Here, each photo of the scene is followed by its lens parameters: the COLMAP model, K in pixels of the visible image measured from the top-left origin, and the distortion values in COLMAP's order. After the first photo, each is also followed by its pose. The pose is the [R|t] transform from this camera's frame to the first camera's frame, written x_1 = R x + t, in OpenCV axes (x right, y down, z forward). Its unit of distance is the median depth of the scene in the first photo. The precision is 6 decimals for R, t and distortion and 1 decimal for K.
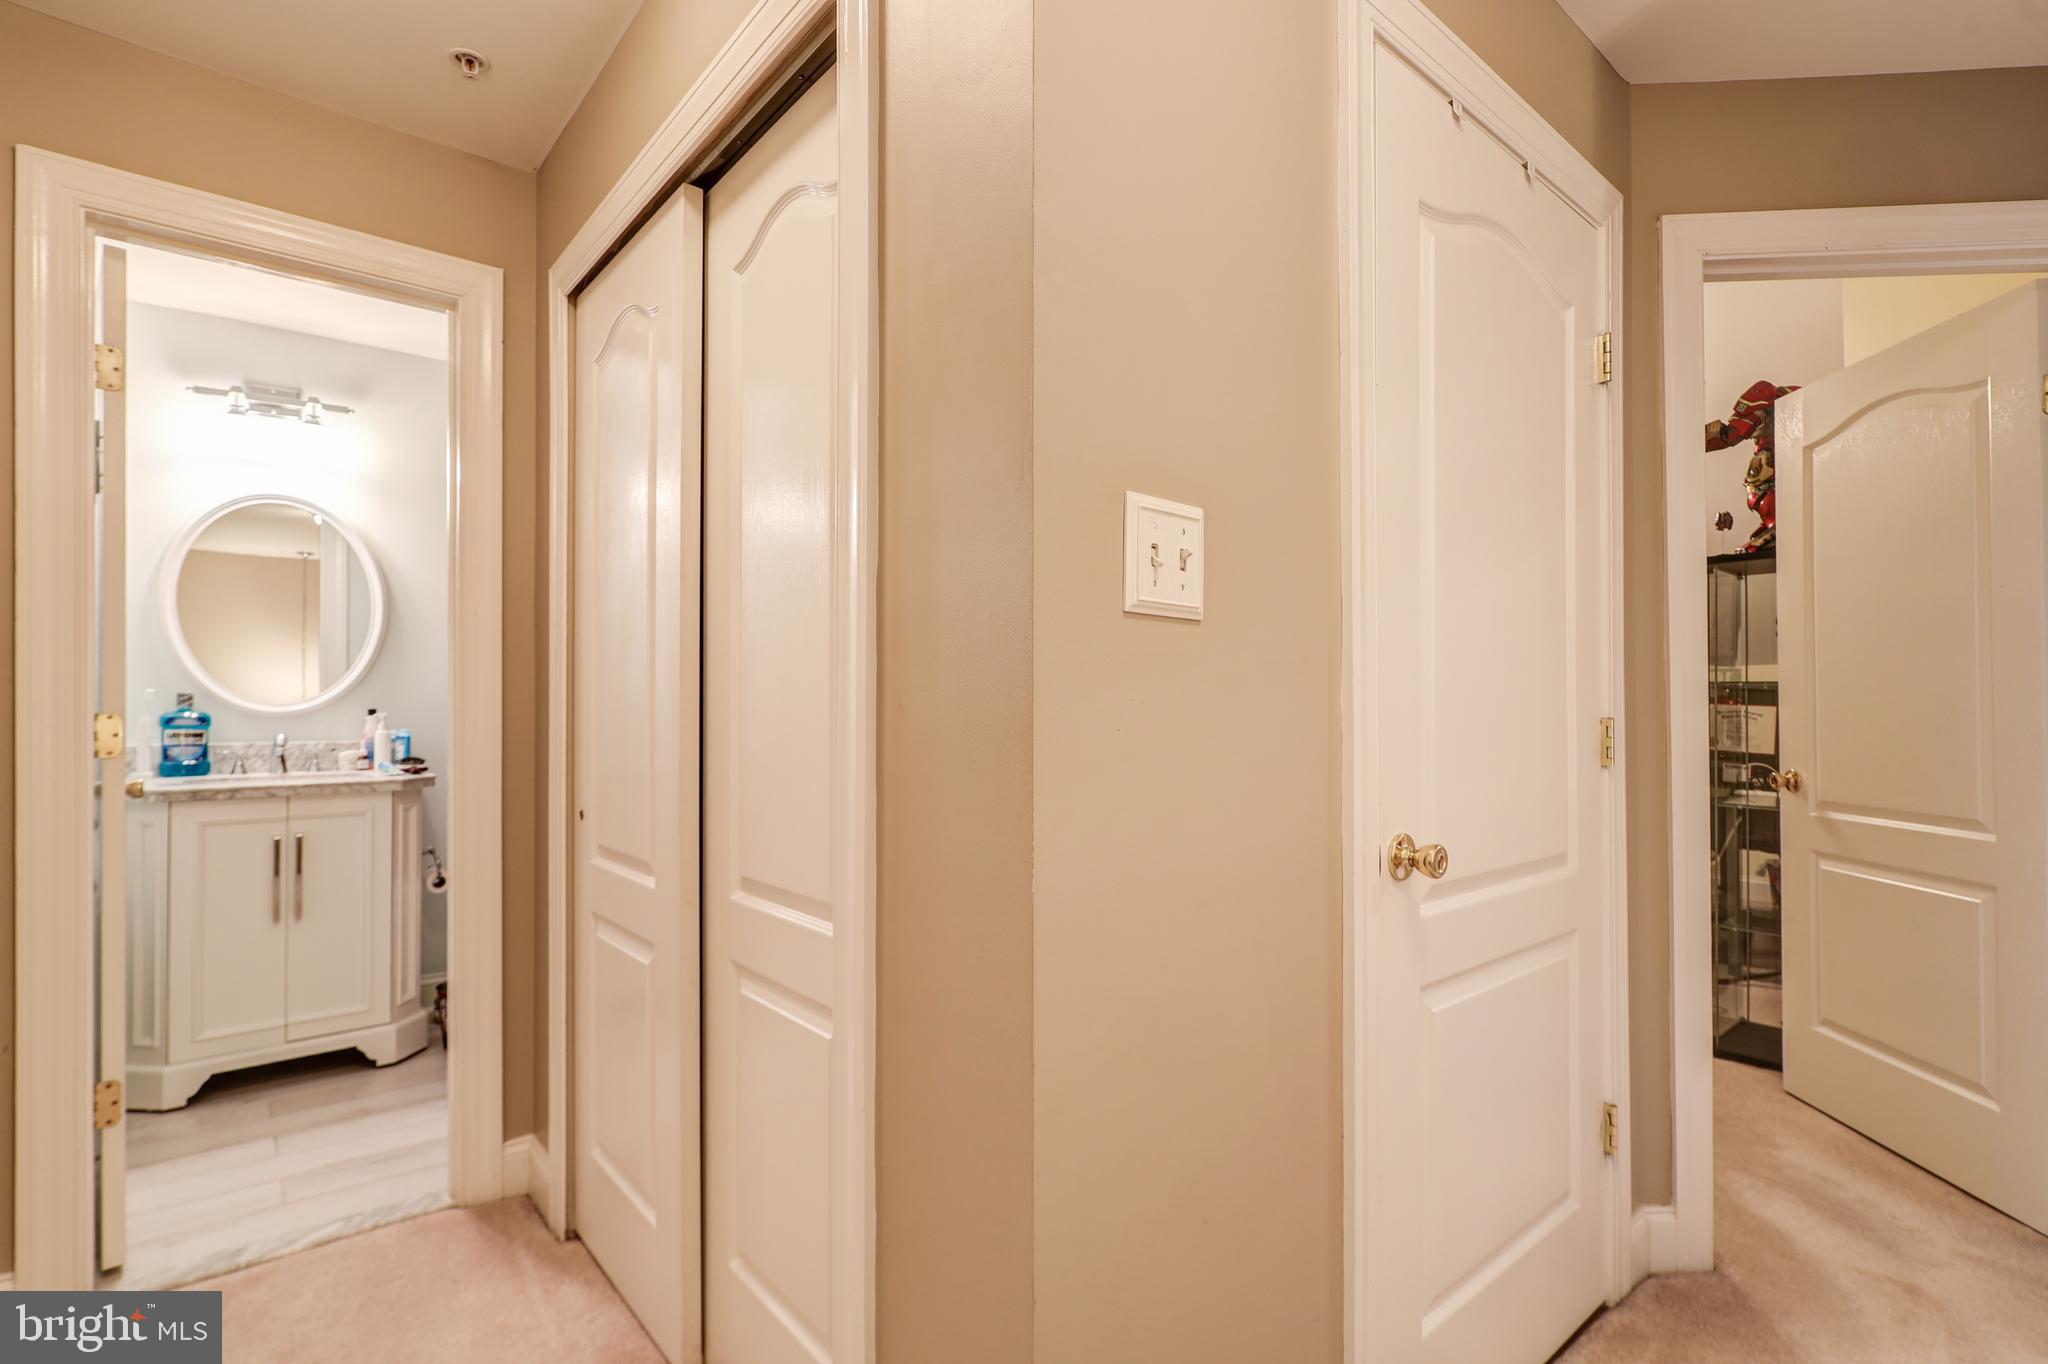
lens RADIAL K [[963.2, 0, 1030.4], [0, 963.2, 692.1], [0, 0, 1]] dist [-0.001839, 0.000178]
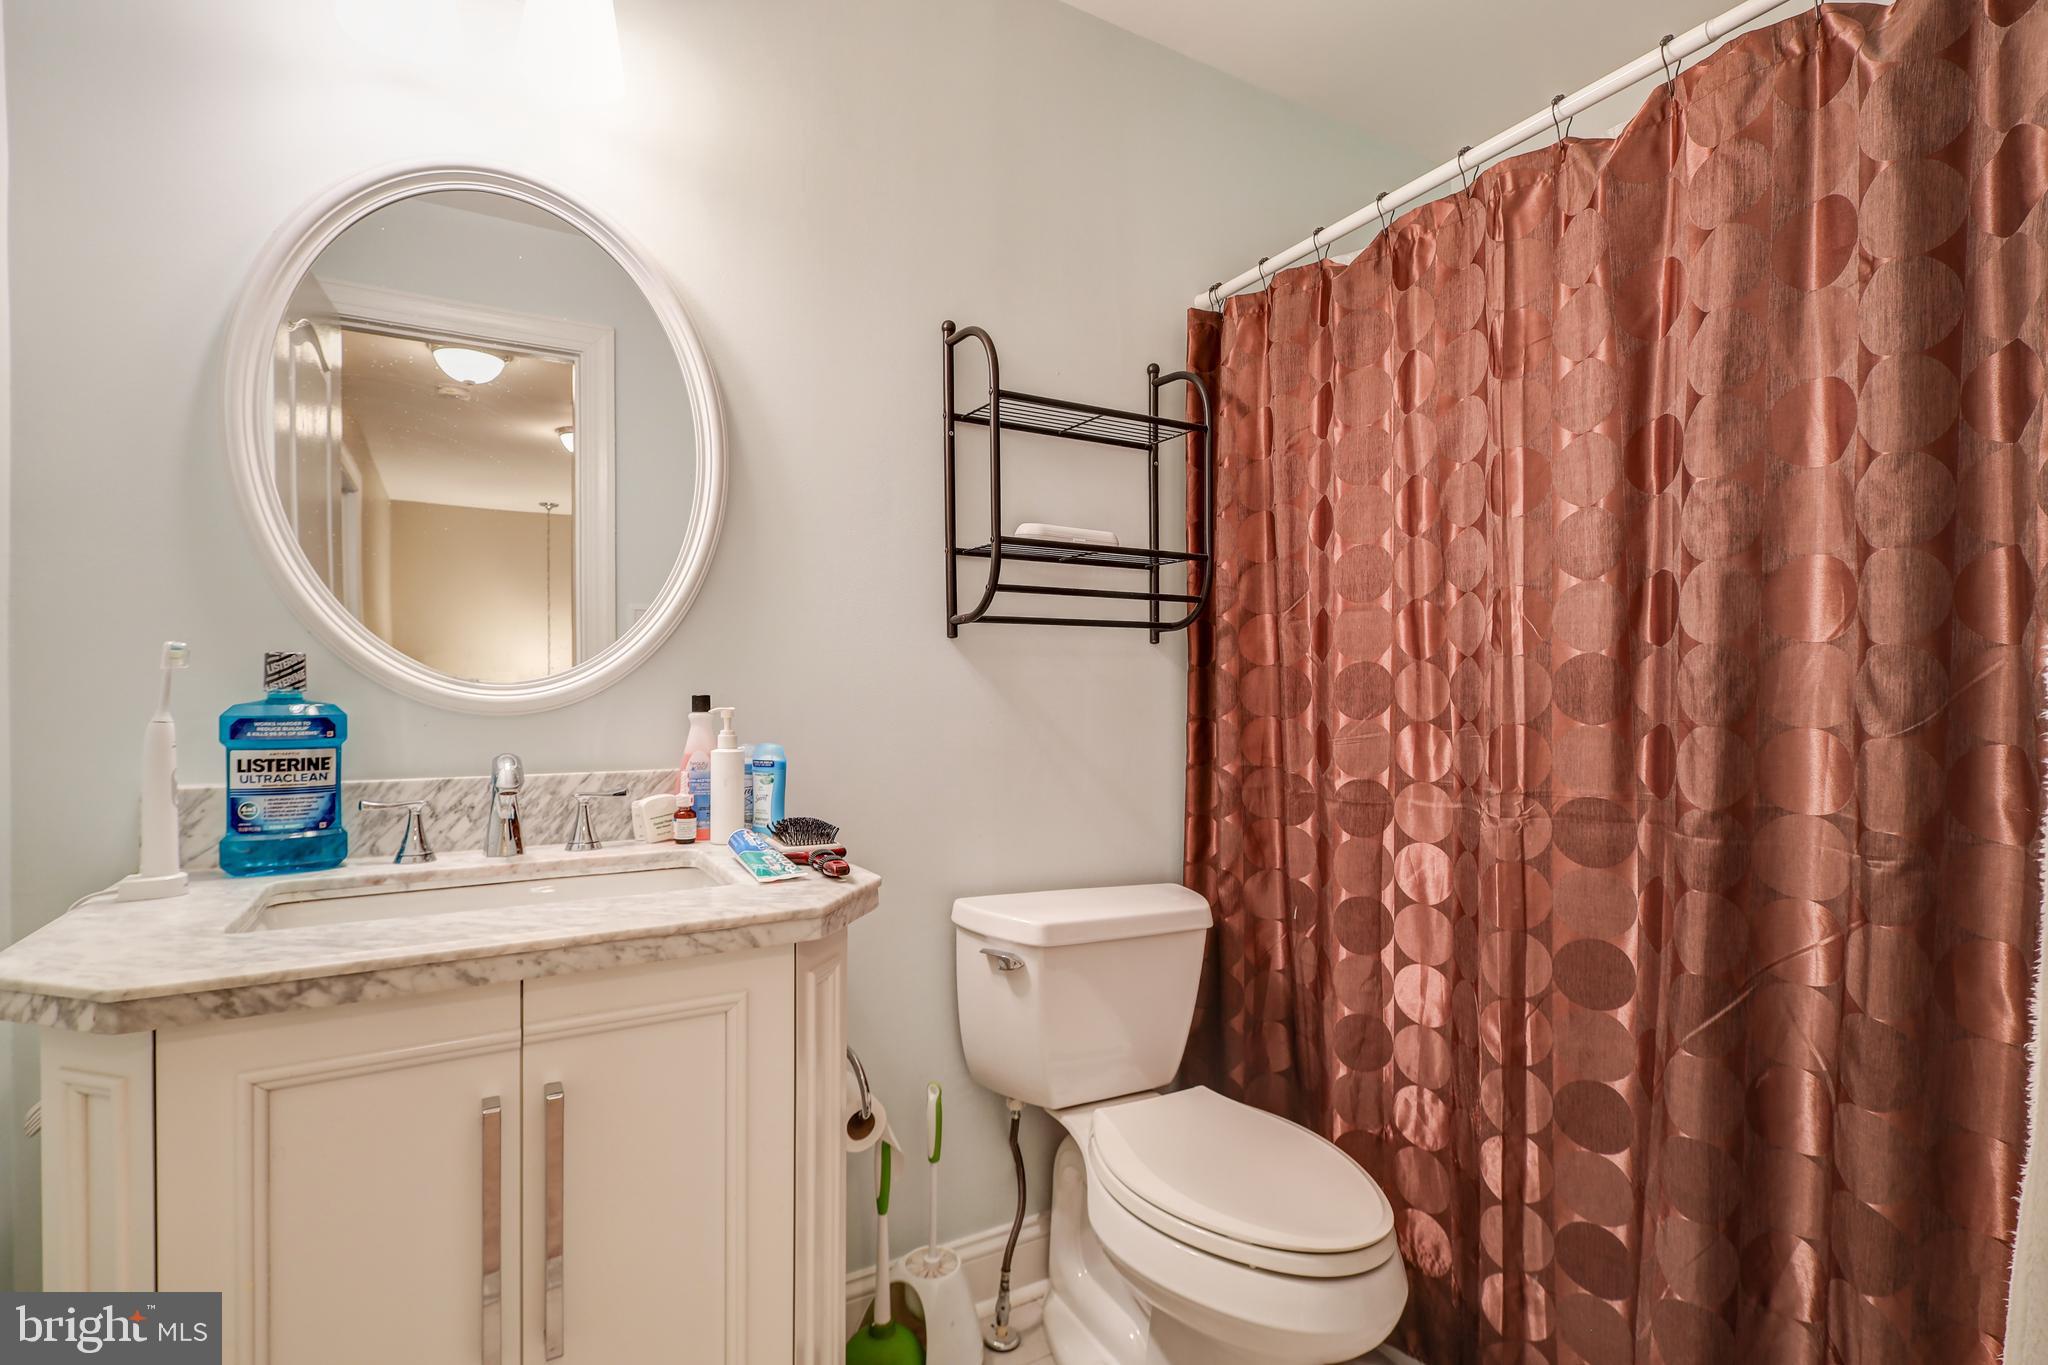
lens RADIAL K [[963.2, 0, 1019.1], [0, 963.2, 693.7], [0, 0, 1]] dist [-0.001839, 0.000178]
pose [[0.981938, 0.005184, -0.189131, -0.514941], [-0.002059, 0.999858, 0.016716, 0.010020], [0.189191, -0.016025, 0.981810, 0.673817]]
